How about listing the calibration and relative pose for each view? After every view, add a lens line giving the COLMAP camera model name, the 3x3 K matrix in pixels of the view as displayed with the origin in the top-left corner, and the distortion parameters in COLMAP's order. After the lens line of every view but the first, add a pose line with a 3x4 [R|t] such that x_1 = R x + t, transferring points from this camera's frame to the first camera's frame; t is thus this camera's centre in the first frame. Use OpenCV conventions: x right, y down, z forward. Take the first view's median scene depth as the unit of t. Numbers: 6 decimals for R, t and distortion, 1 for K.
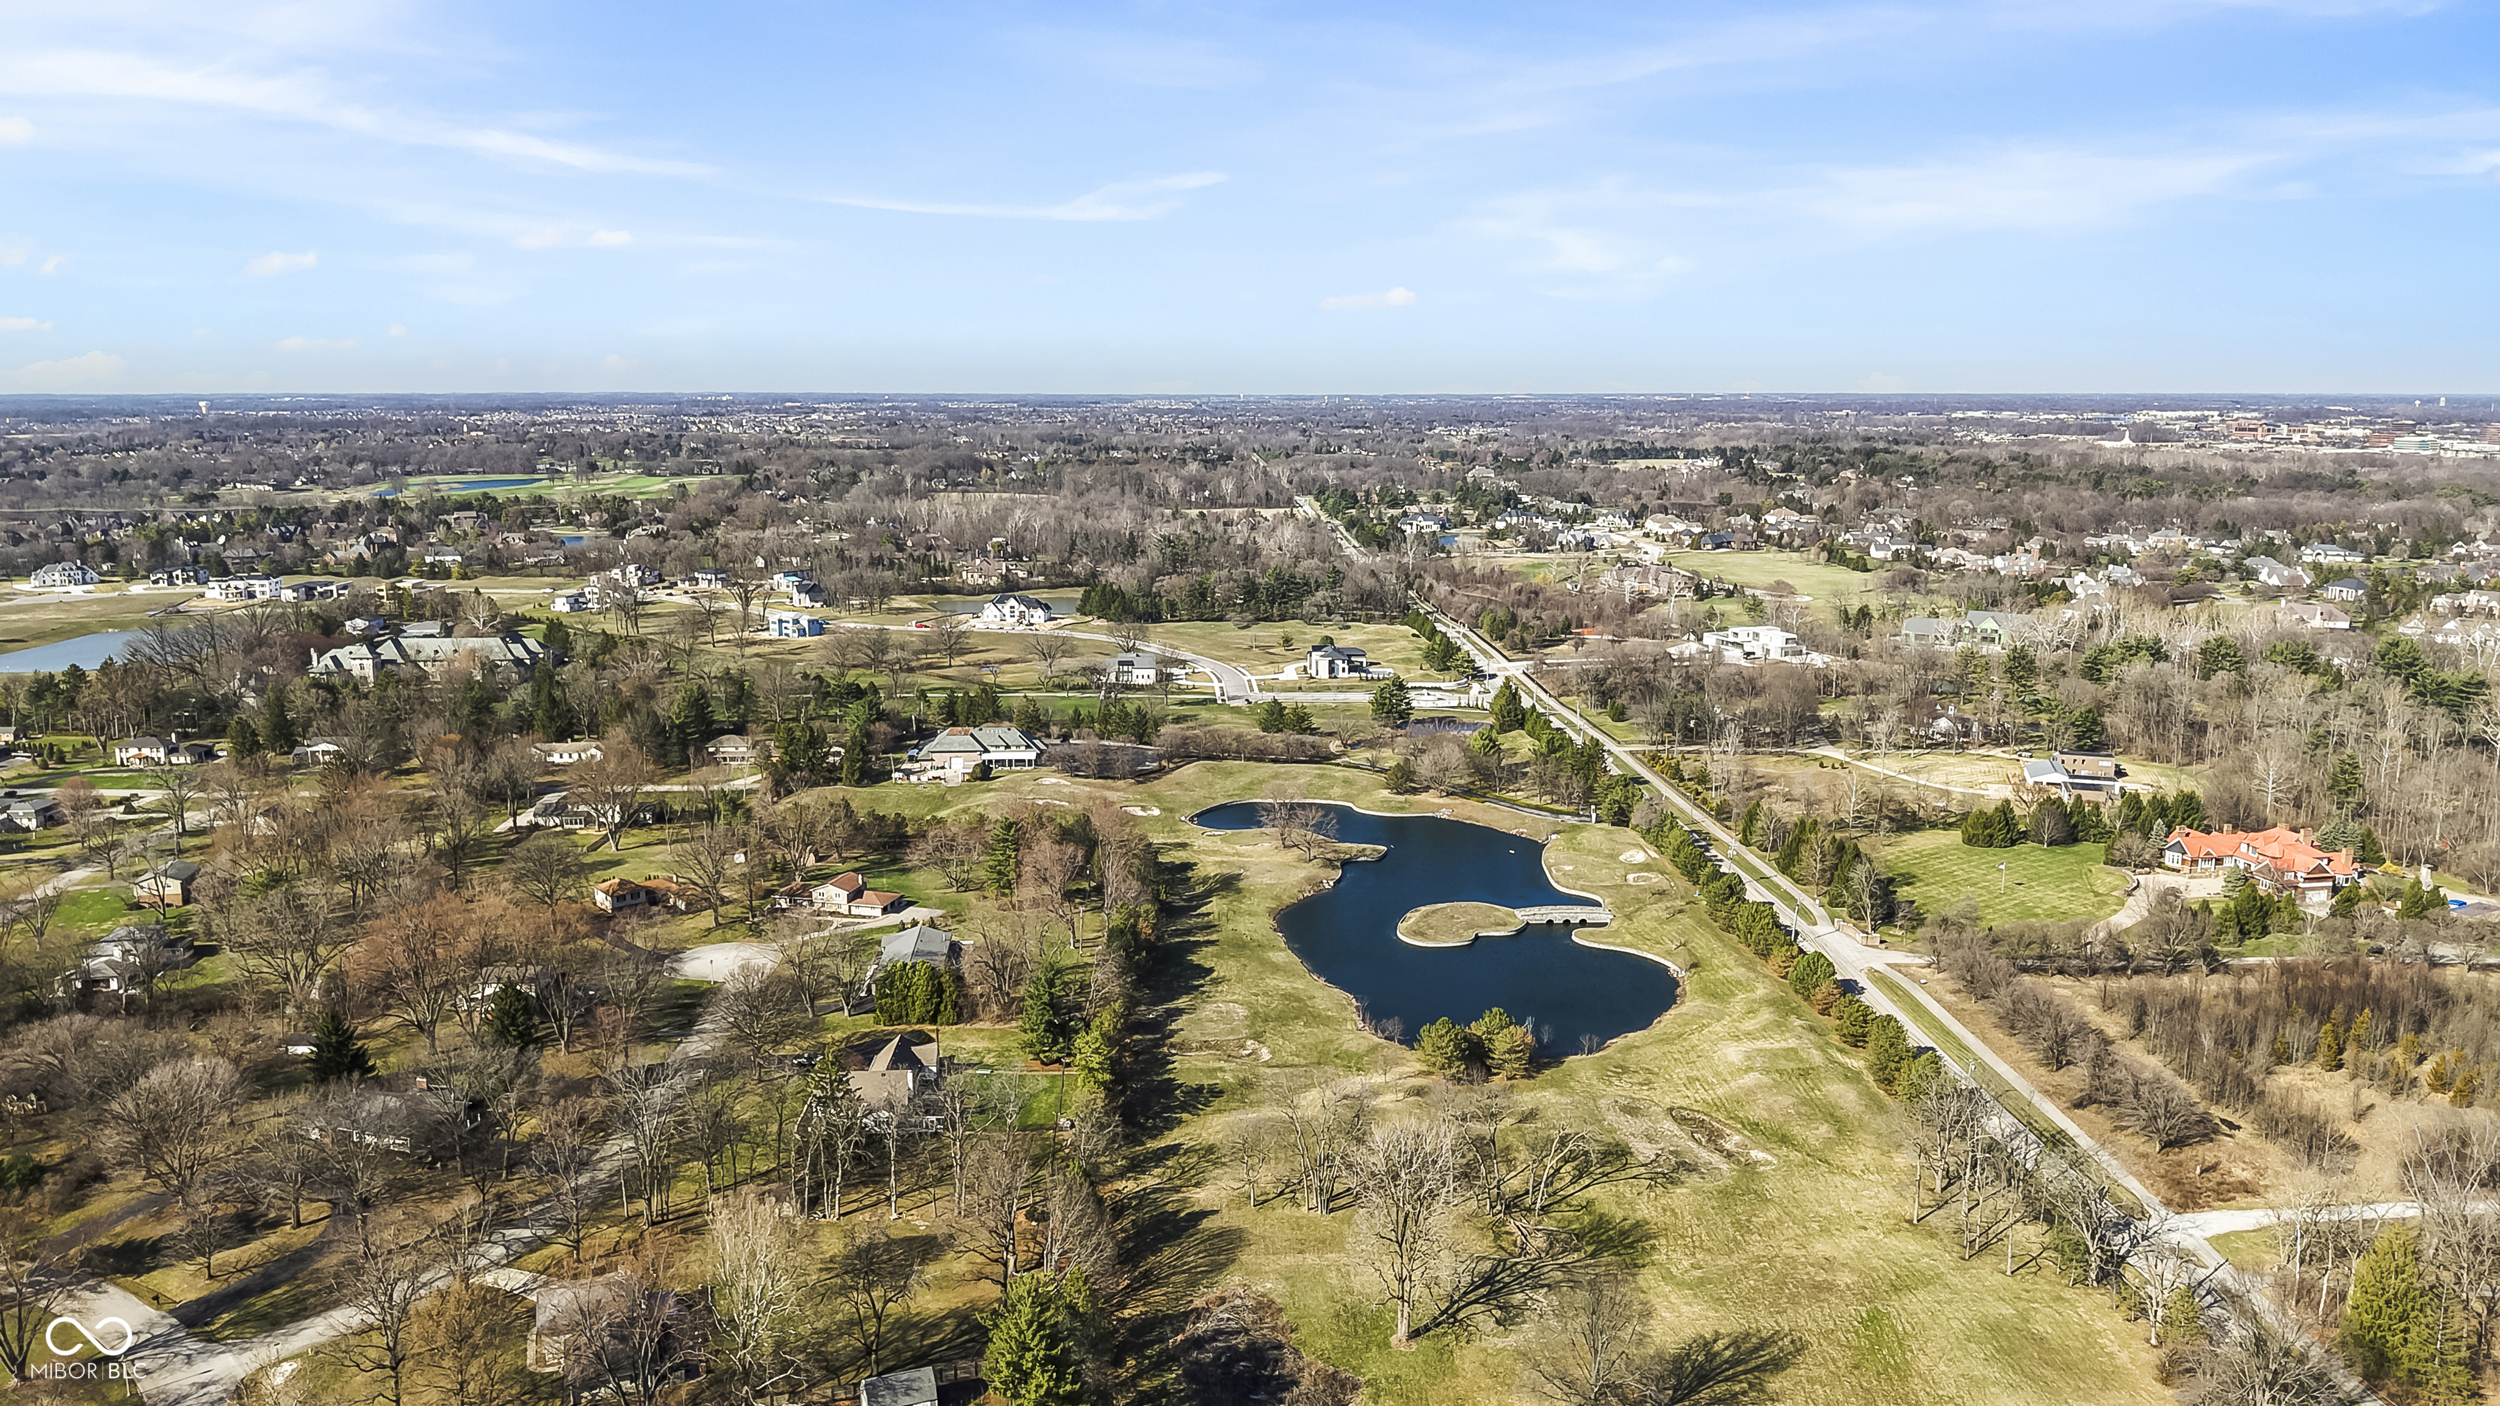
lens RADIAL K [[1714.5, 0, 1244.6], [0, 1714.5, 697.0], [0, 0, 1]] dist [0.051634, -0.069125]
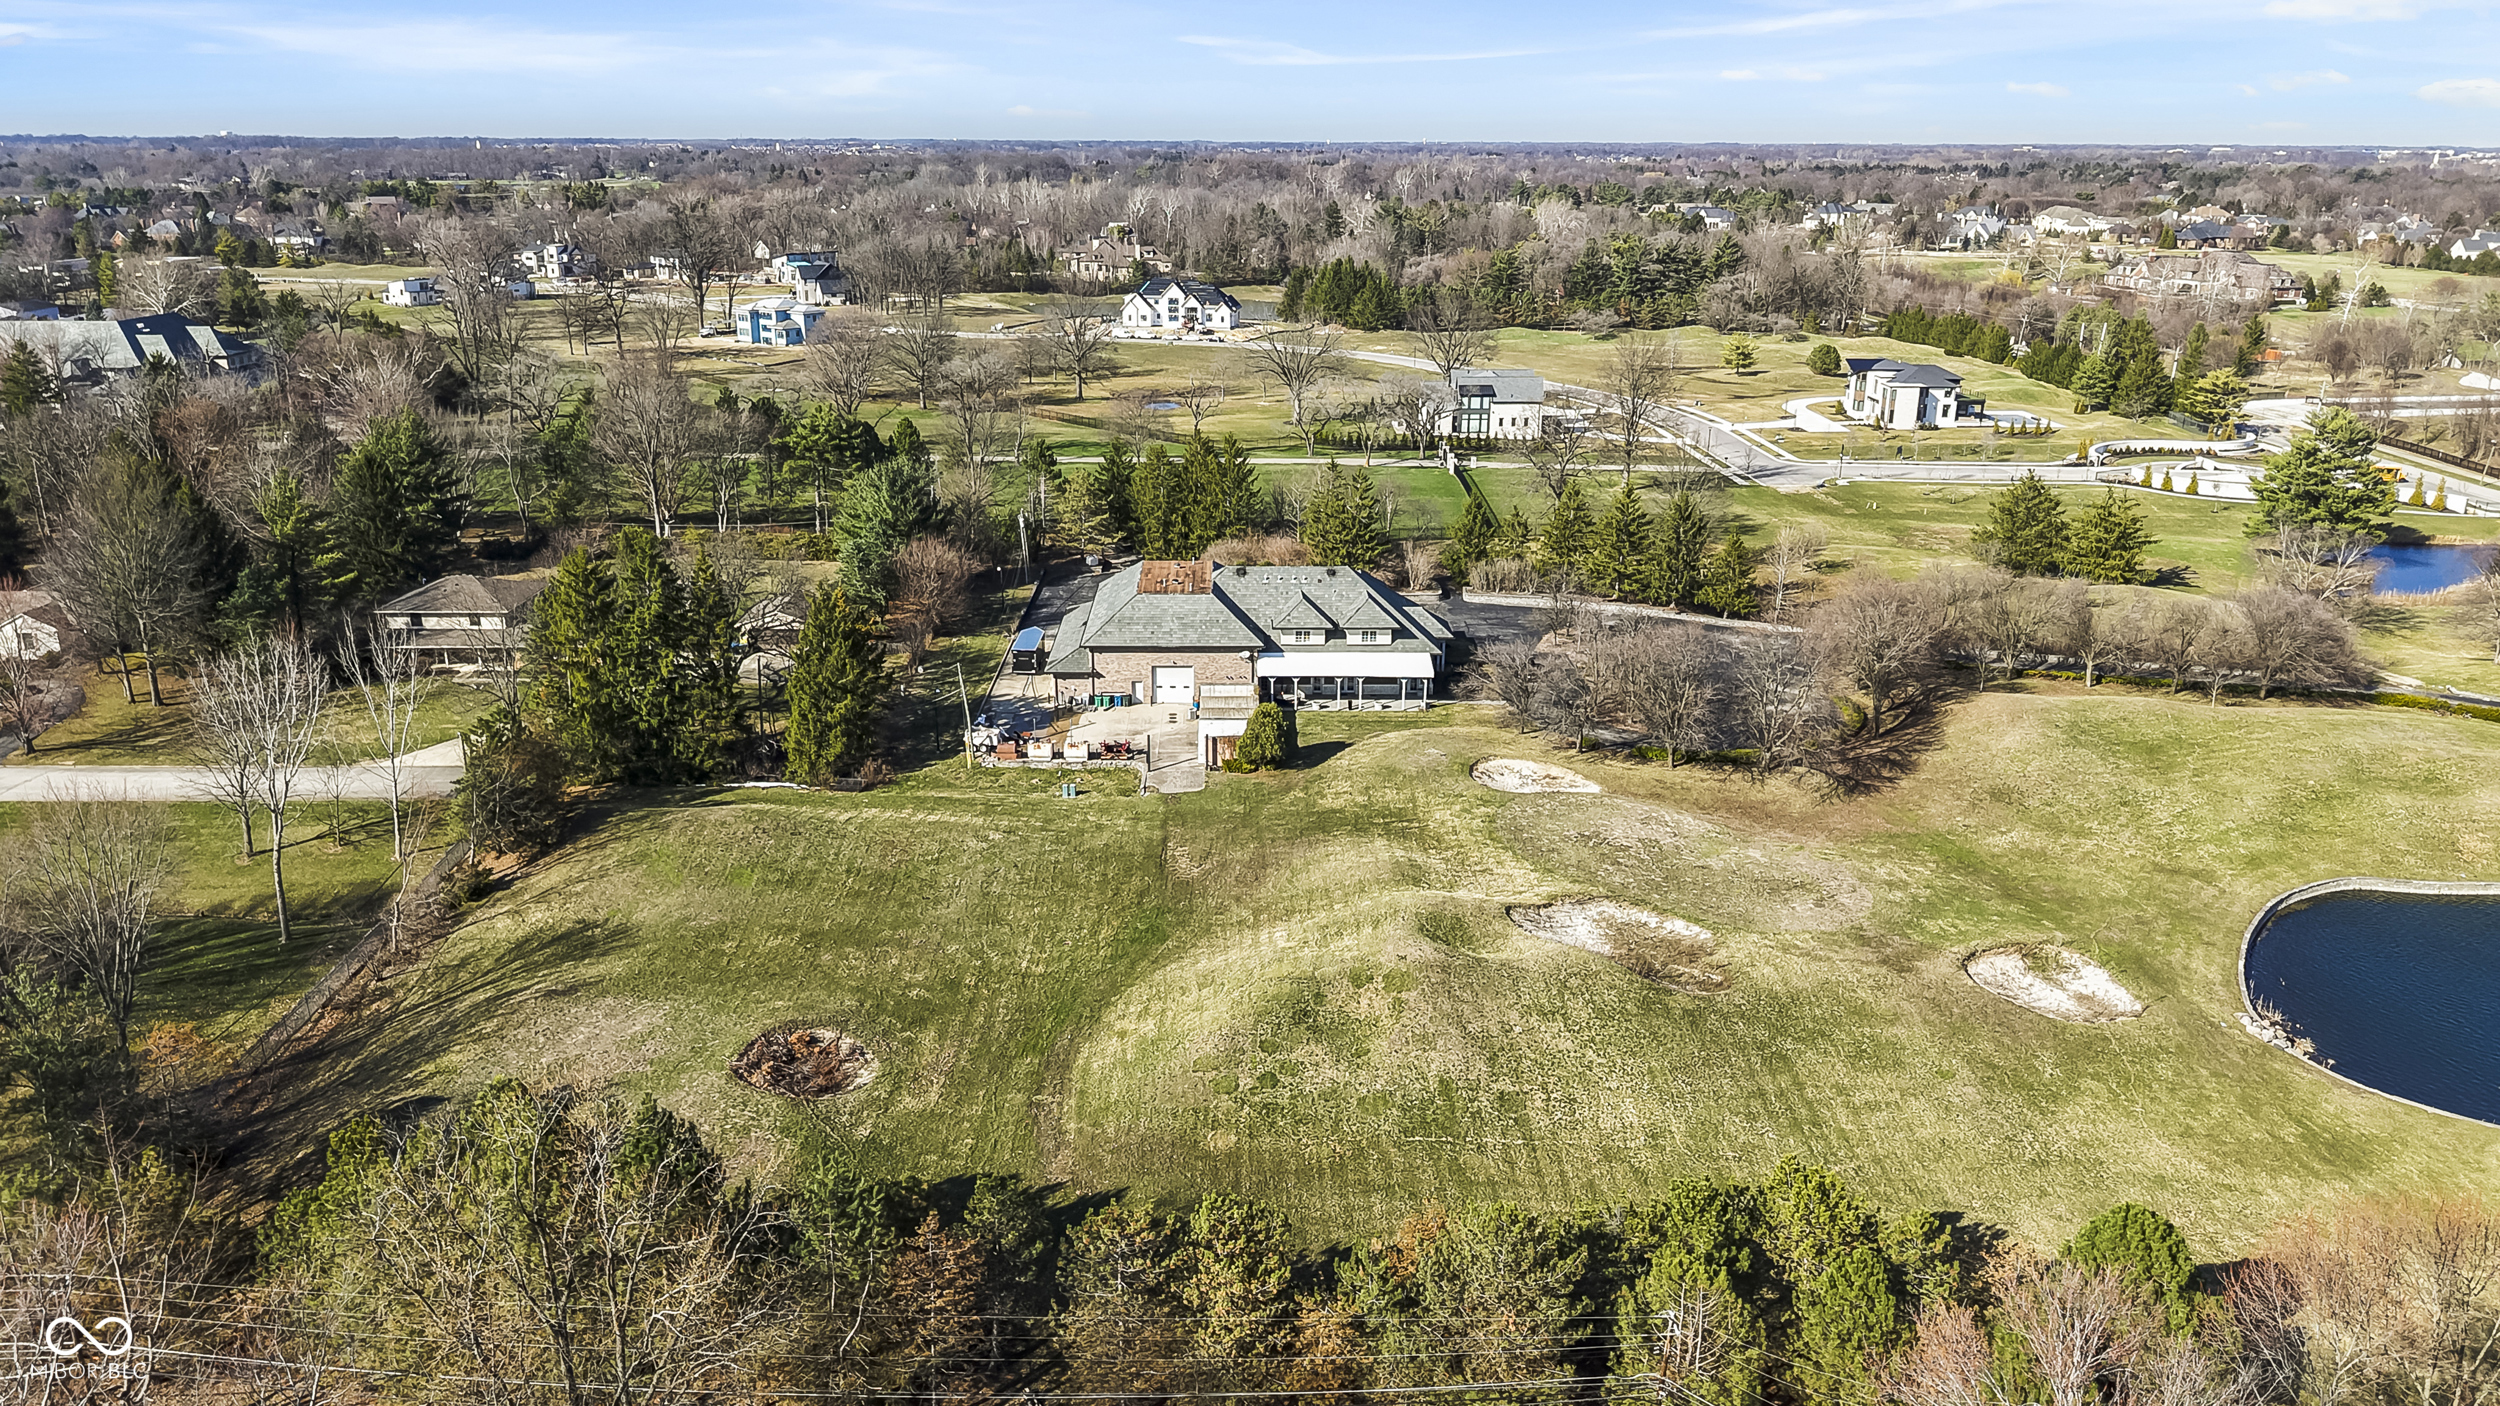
lens RADIAL K [[1692.5, 0, 1252.9], [0, 1692.5, 740.1], [0, 0, 1]] dist [0.056678, -0.078494]
pose [[0.999236, 0.017162, -0.035107, -0.087438], [-0.011331, 0.987050, 0.160014, -0.000074], [0.037399, -0.159494, 0.986490, 0.429746]]
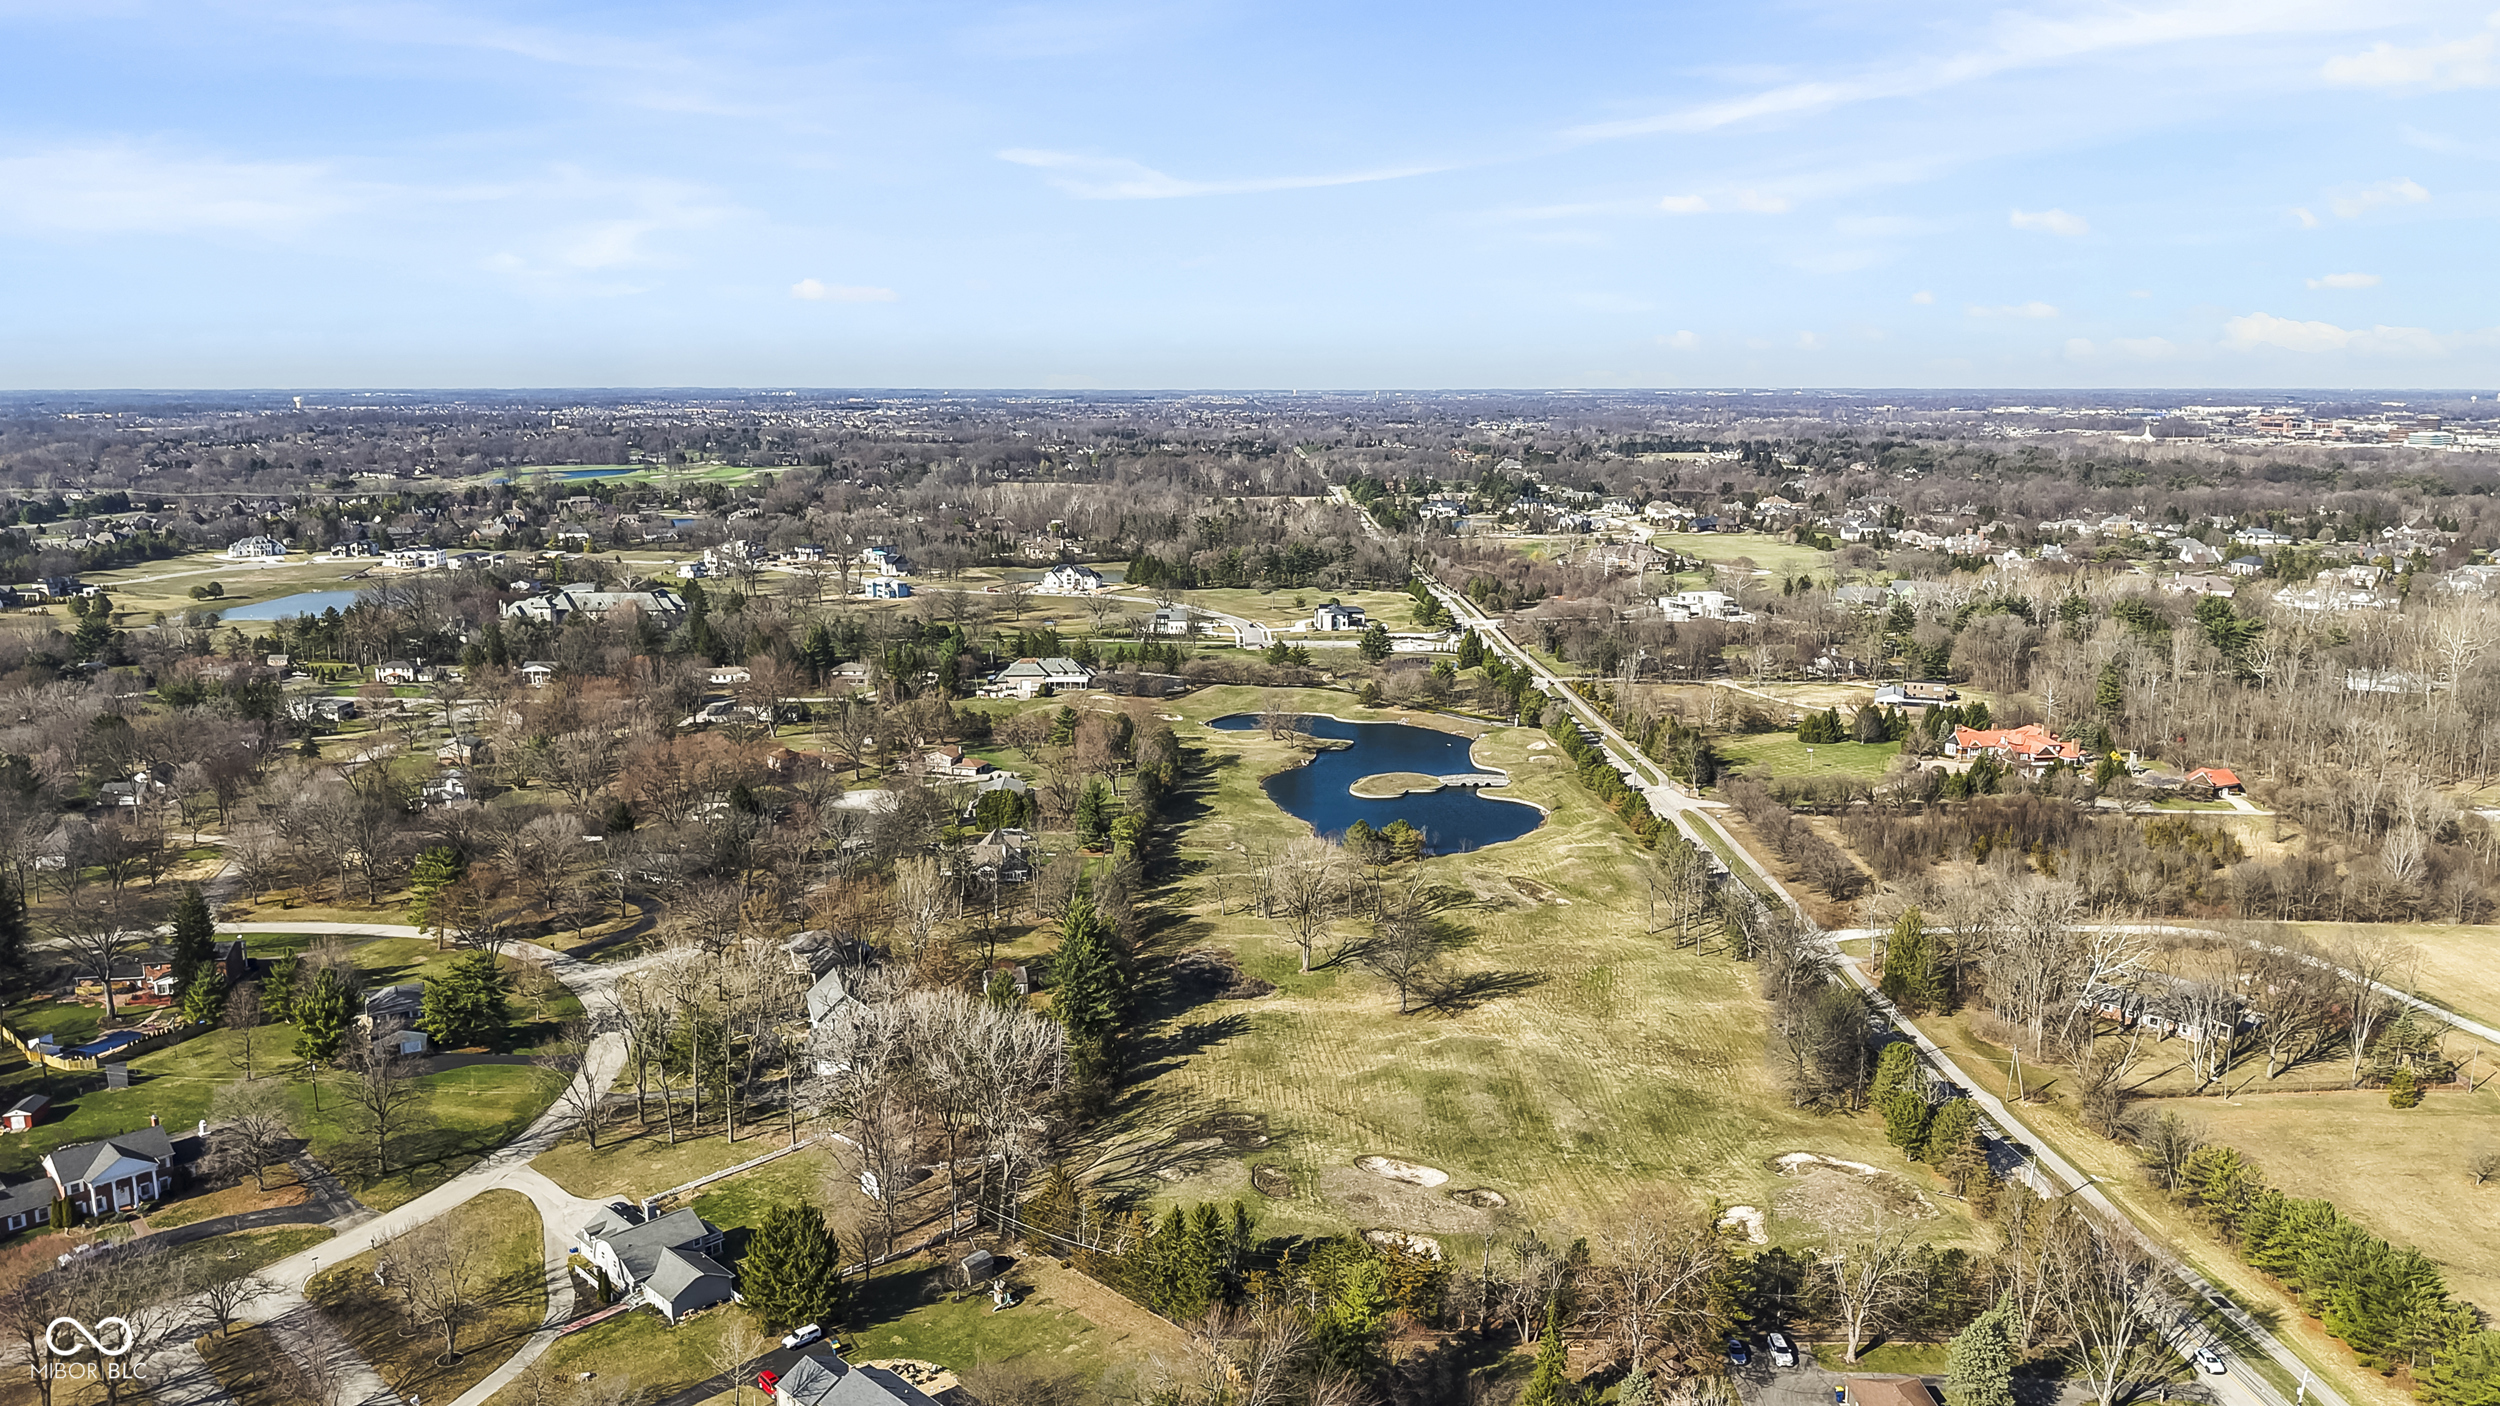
lens RADIAL K [[1692.5, 0, 1252.9], [0, 1692.5, 740.1], [0, 0, 1]] dist [0.056678, -0.078494]
pose [[0.999654, 0.005317, -0.025761, 0.020212], [-0.004562, 0.999561, 0.029268, 0.025599], [0.025906, -0.029141, 0.999240, -0.154405]]
